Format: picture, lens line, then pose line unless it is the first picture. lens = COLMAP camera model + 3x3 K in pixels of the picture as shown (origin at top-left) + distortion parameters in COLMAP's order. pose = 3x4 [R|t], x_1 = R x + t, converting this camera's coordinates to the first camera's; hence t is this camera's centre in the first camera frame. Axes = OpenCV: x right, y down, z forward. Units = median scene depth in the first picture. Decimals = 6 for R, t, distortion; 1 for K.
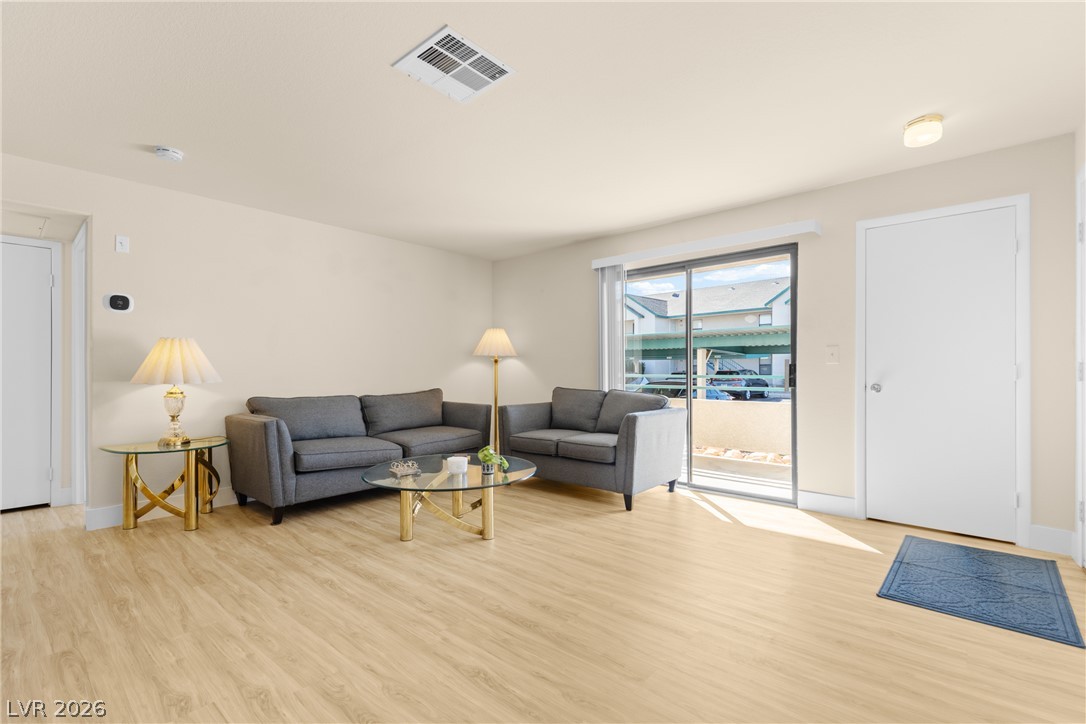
lens RADIAL K [[490.7, 0, 548.7], [0, 490.7, 366.6], [0, 0, 1]] dist [0.010861, -0.000898]
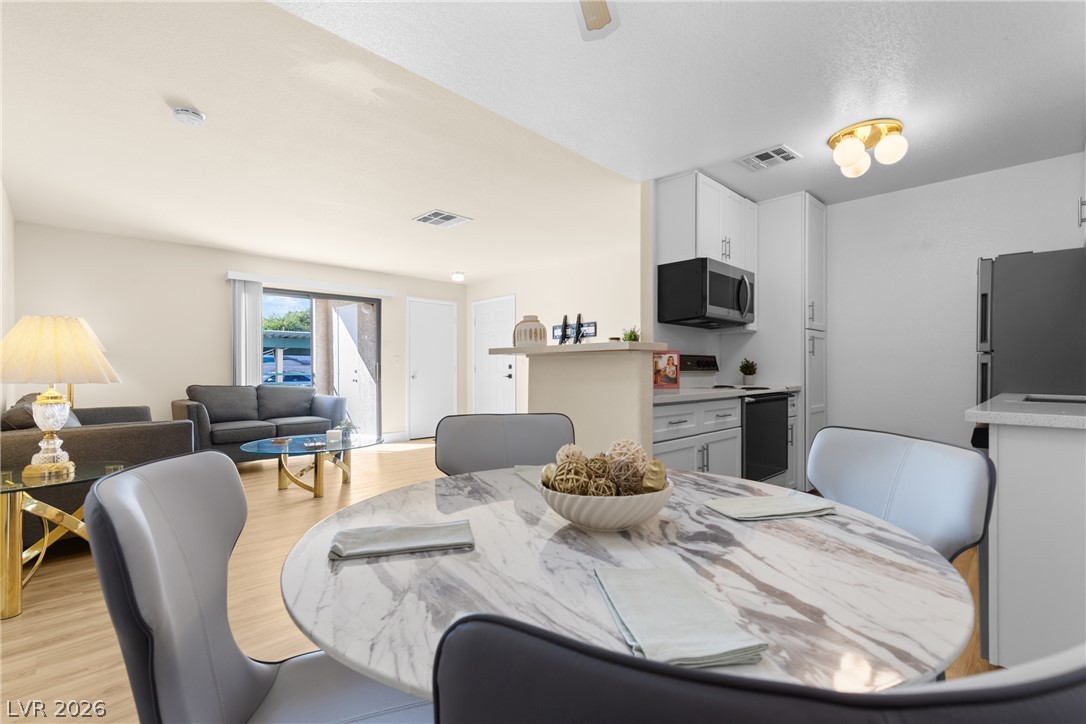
lens RADIAL K [[489.1, 0, 546.5], [0, 489.1, 370.8], [0, 0, 1]] dist [0.002590, -0.000190]
pose [[0.075870, 0.000416, 0.997118, -1.756531], [-0.002225, 0.999997, -0.000248, 0.019497], [-0.997115, -0.002200, 0.075871, 0.342895]]
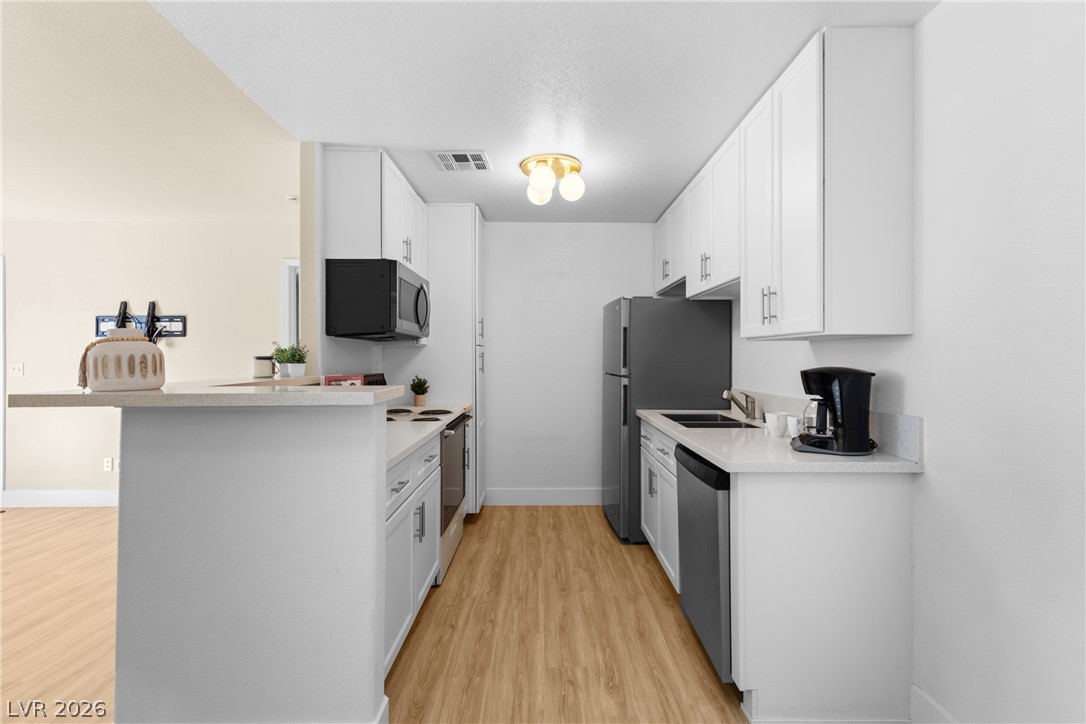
lens RADIAL K [[491.0, 0, 550.0], [0, 491.0, 356.6], [0, 0, 1]] dist [0.005042, -0.000274]
pose [[-0.669905, 0.005698, 0.742425, -1.460578], [0.001774, 0.999980, -0.006074, -0.061246], [-0.742445, -0.002753, -0.669902, 0.471884]]
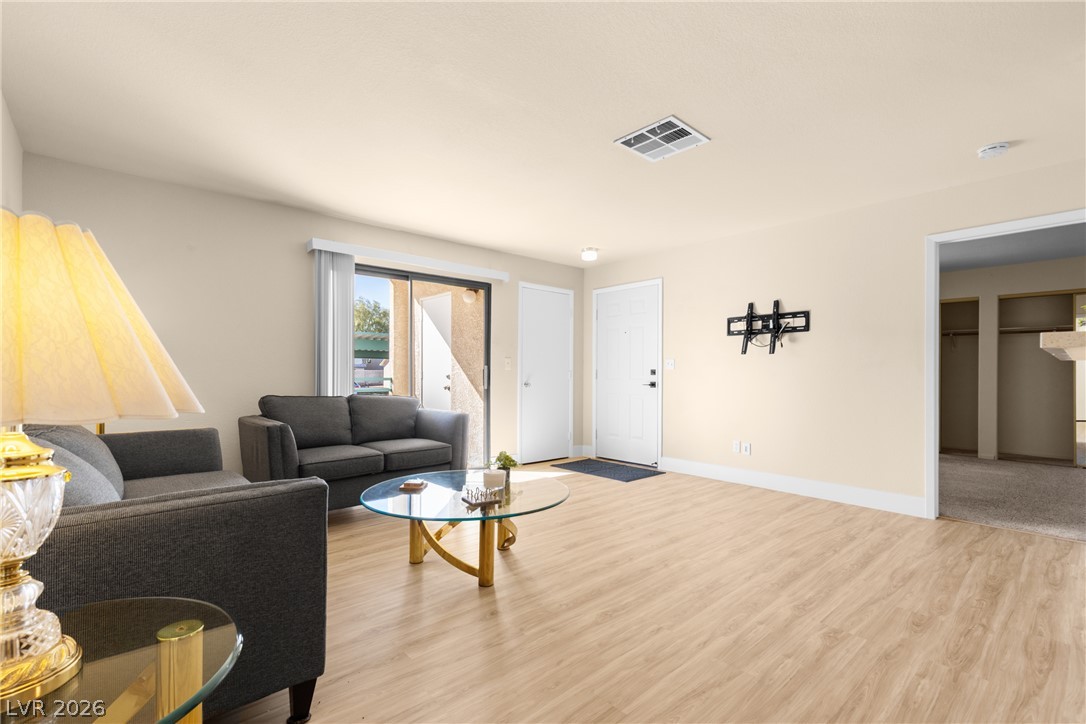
lens RADIAL K [[489.0, 0, 547.3], [0, 489.0, 375.5], [0, 0, 1]] dist [0.001123, 0.000175]
pose [[0.121210, 0.000793, 0.992627, -1.213495], [-0.010492, 0.999945, 0.000483, 0.014415], [-0.992572, -0.010473, 0.121211, 0.924326]]
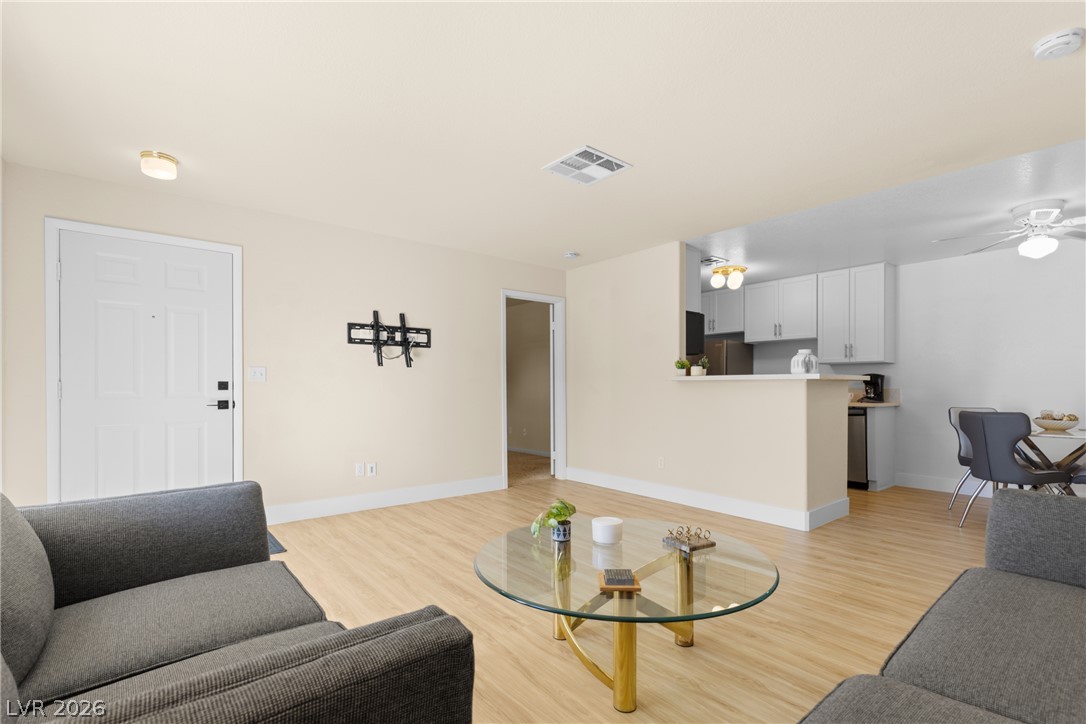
lens RADIAL K [[501.5, 0, 549.1], [0, 501.5, 388.9], [0, 0, 1]] dist [0.000901, 0.000049]
pose [[-0.987094, 0.002965, 0.160112, -0.248077], [0.002753, 0.999995, -0.001547, 0.011048], [-0.160116, -0.001086, -0.987098, 1.935144]]
